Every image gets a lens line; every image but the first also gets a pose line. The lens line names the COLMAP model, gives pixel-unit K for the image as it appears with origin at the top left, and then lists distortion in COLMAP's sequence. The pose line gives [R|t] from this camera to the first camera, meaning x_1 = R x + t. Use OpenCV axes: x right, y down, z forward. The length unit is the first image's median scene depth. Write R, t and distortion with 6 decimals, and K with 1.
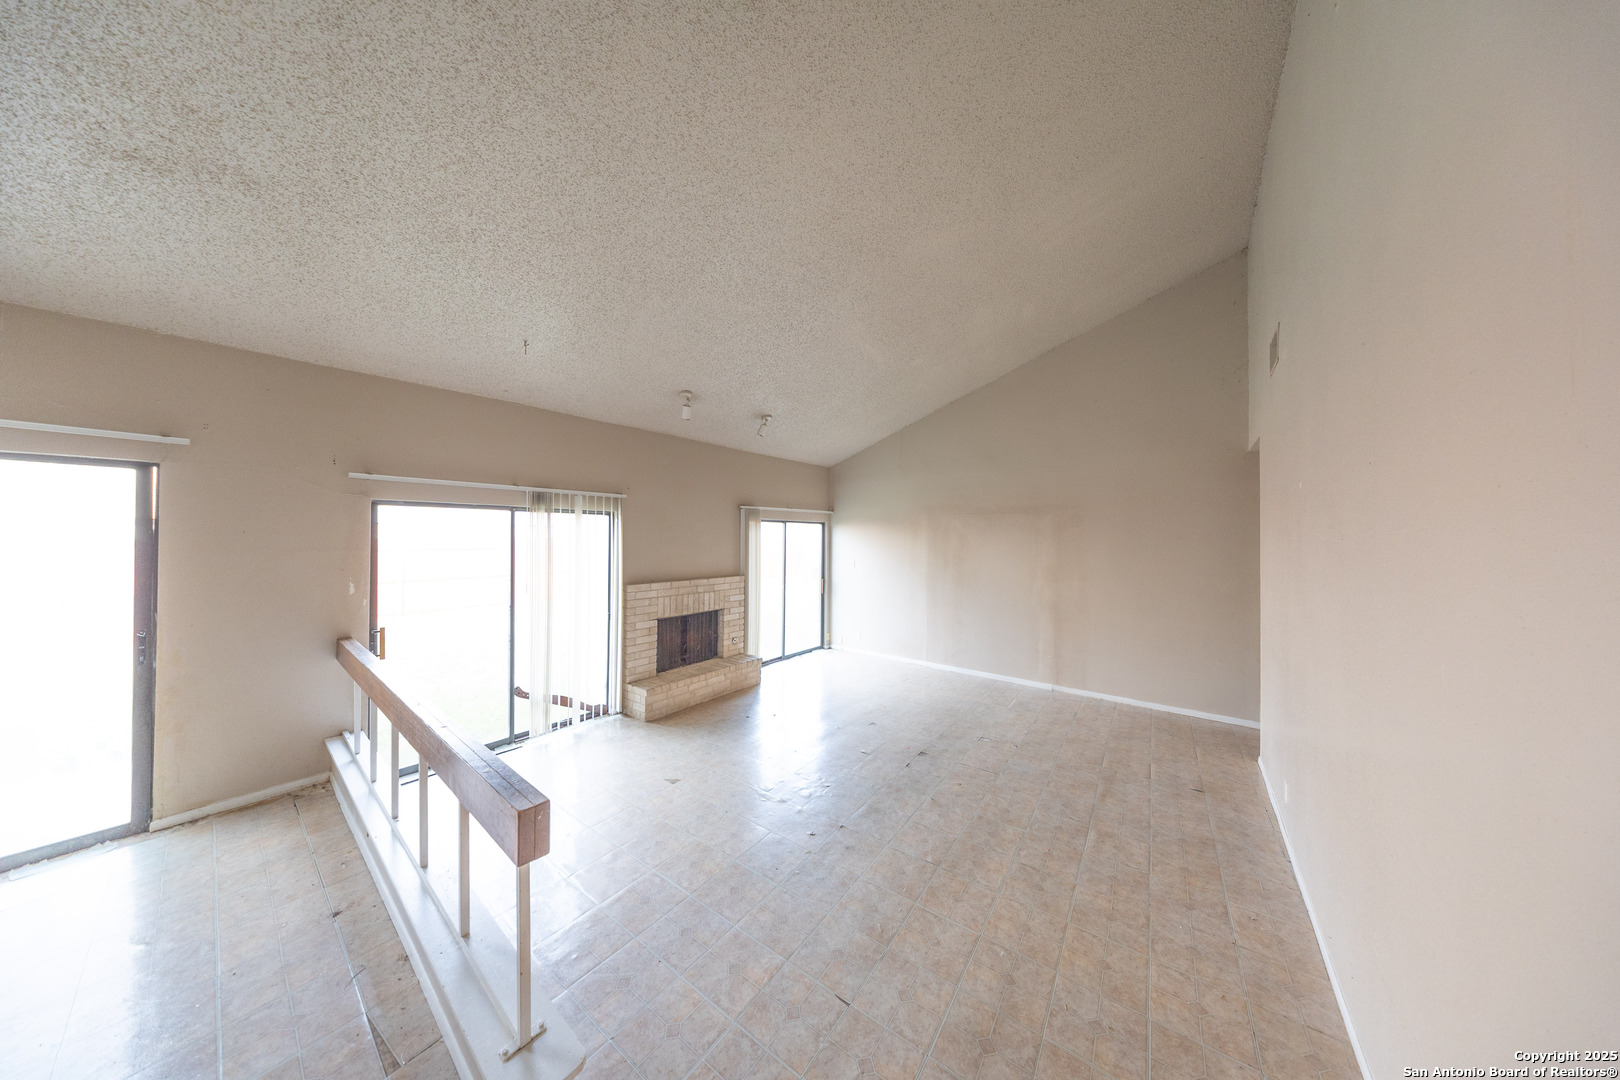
lens RADIAL K [[476.5, 0, 810.6], [0, 476.5, 533.1], [0, 0, 1]] dist [0.000457, -0.000156]
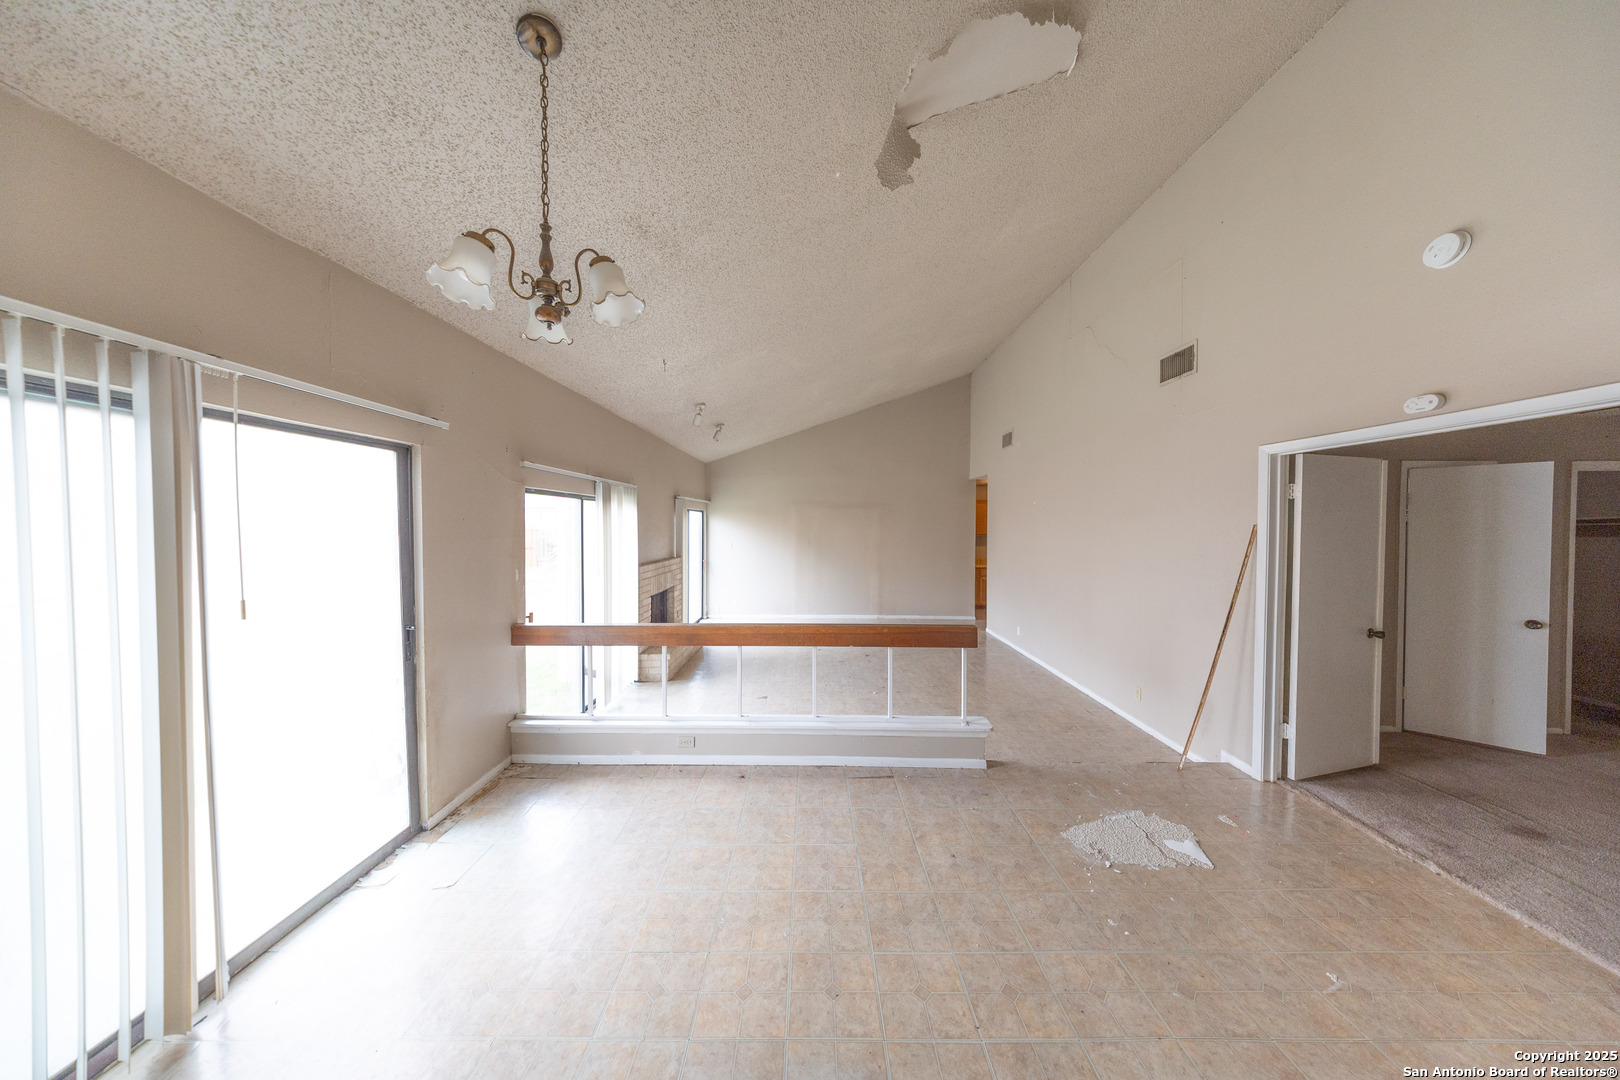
lens RADIAL K [[476.5, 0, 810.6], [0, 476.5, 533.1], [0, 0, 1]] dist [0.000457, -0.000156]
pose [[0.785355, -0.015090, 0.618862, -0.798643], [-0.003392, 0.999583, 0.028677, -0.003402], [-0.619037, -0.024621, 0.784976, -0.130996]]
